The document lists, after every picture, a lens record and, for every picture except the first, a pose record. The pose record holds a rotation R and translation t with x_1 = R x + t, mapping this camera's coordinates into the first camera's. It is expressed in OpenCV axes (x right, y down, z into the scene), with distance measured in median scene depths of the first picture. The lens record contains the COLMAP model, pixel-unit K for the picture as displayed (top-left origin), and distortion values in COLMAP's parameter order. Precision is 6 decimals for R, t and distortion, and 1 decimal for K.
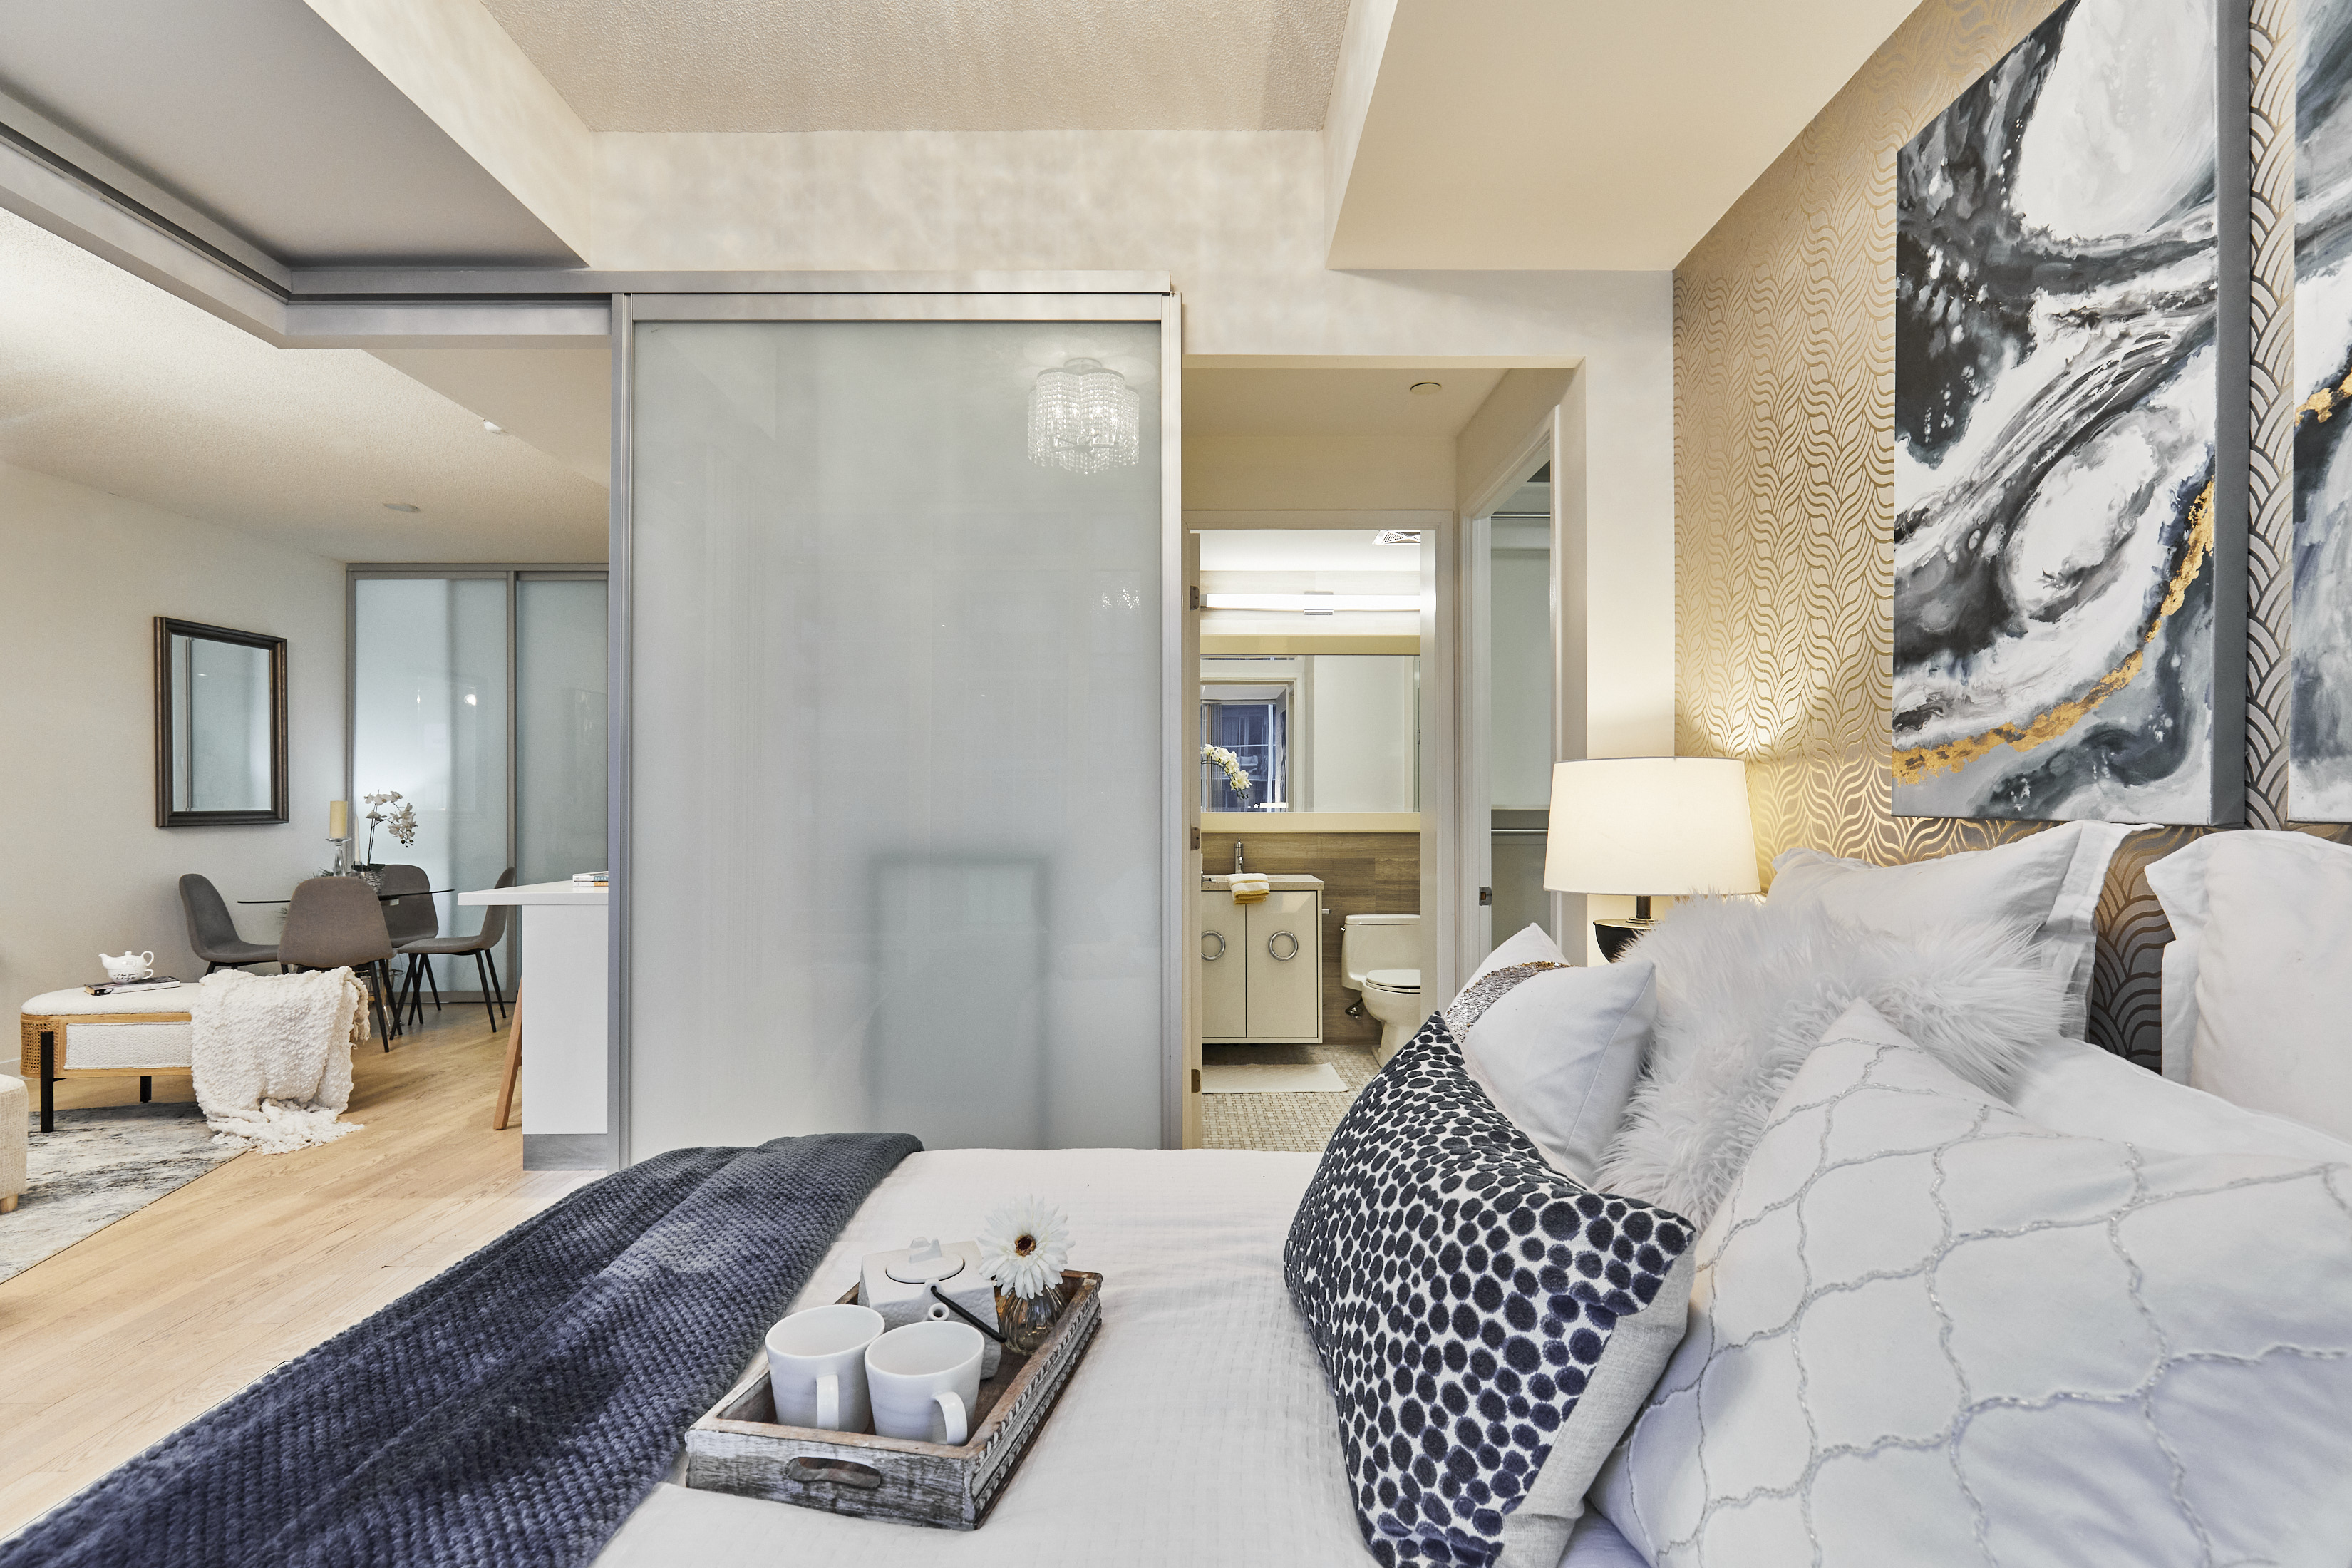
lens RADIAL K [[1077.6, 0, 1181.3], [0, 1077.6, 791.3], [0, 0, 1]] dist [0.003425, -0.000092]
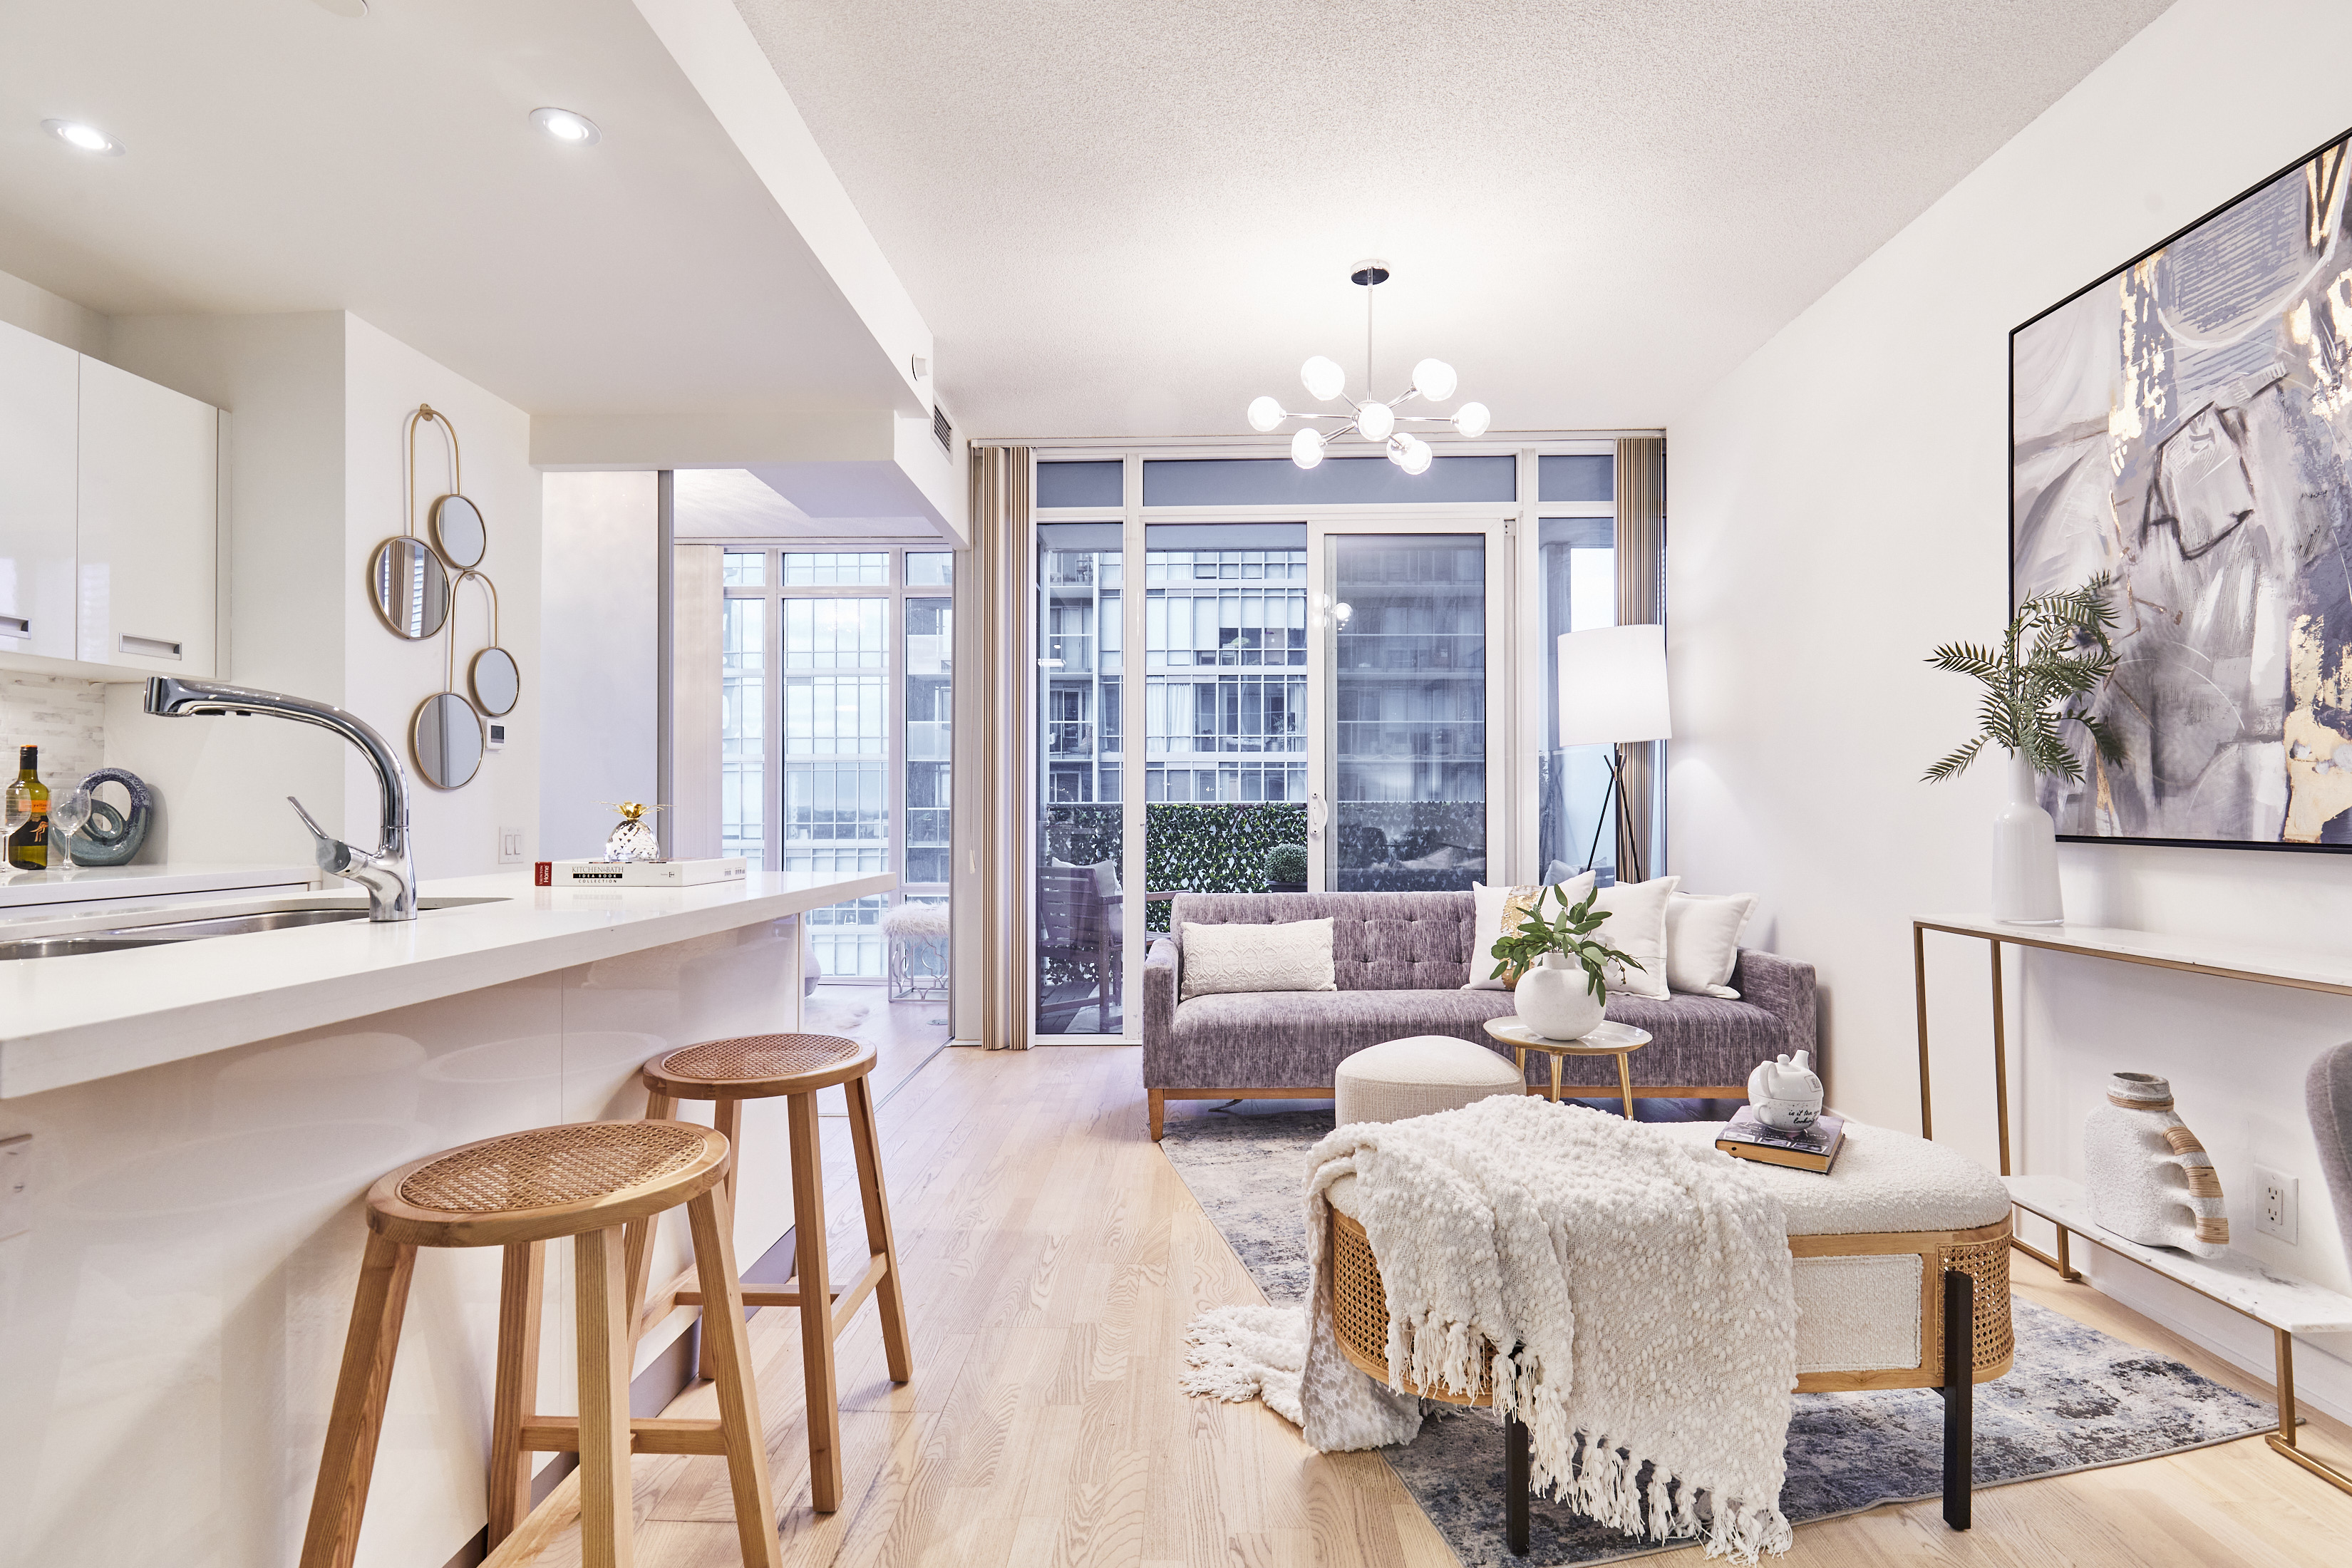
lens RADIAL K [[1075.6, 0, 1183.7], [0, 1075.6, 792.4], [0, 0, 1]] dist [0.004407, -0.000353]
pose [[-0.999616, 0.005432, 0.027170, -2.108940], [0.004644, 0.999569, -0.028984, 0.152681], [-0.027315, -0.028847, -0.999211, 4.081272]]
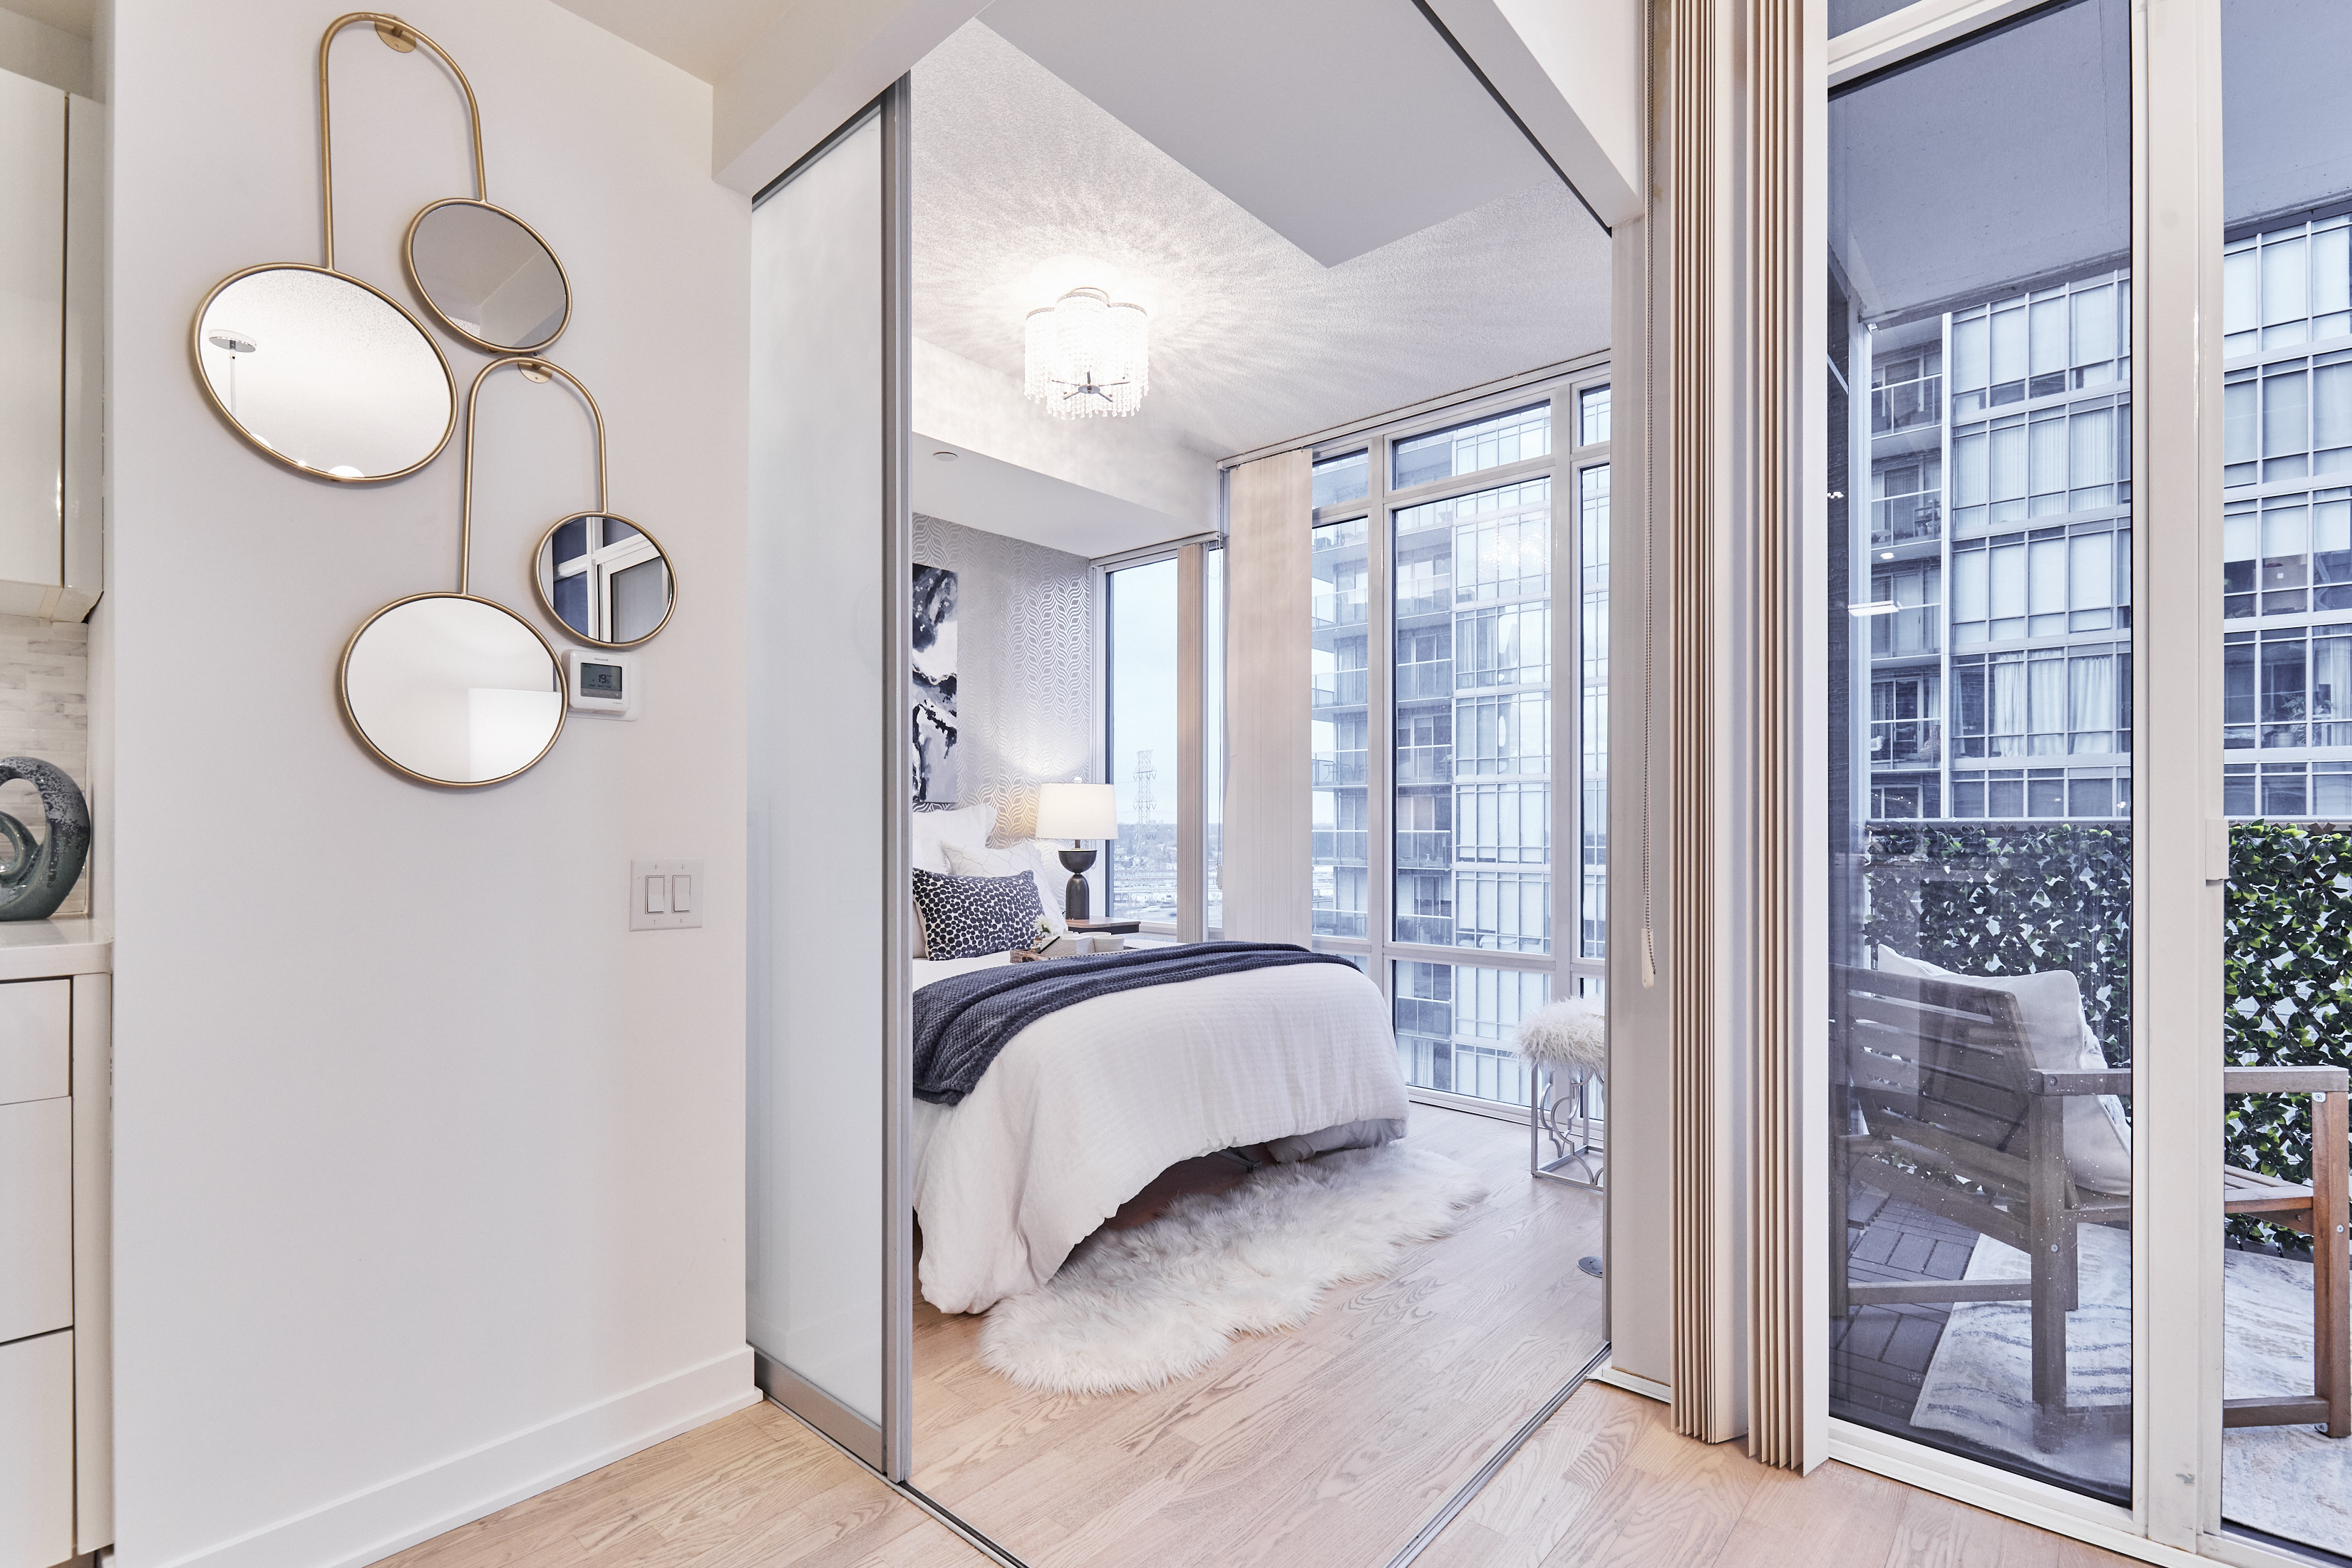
lens RADIAL K [[1073.5, 0, 1183.4], [0, 1073.5, 822.8], [0, 0, 1]] dist [0.002671, 0.000466]
pose [[-0.750191, 0.005432, 0.661199, -1.835269], [-0.010123, 0.999755, -0.019698, 0.128080], [-0.661144, -0.021470, -0.749952, 2.257191]]
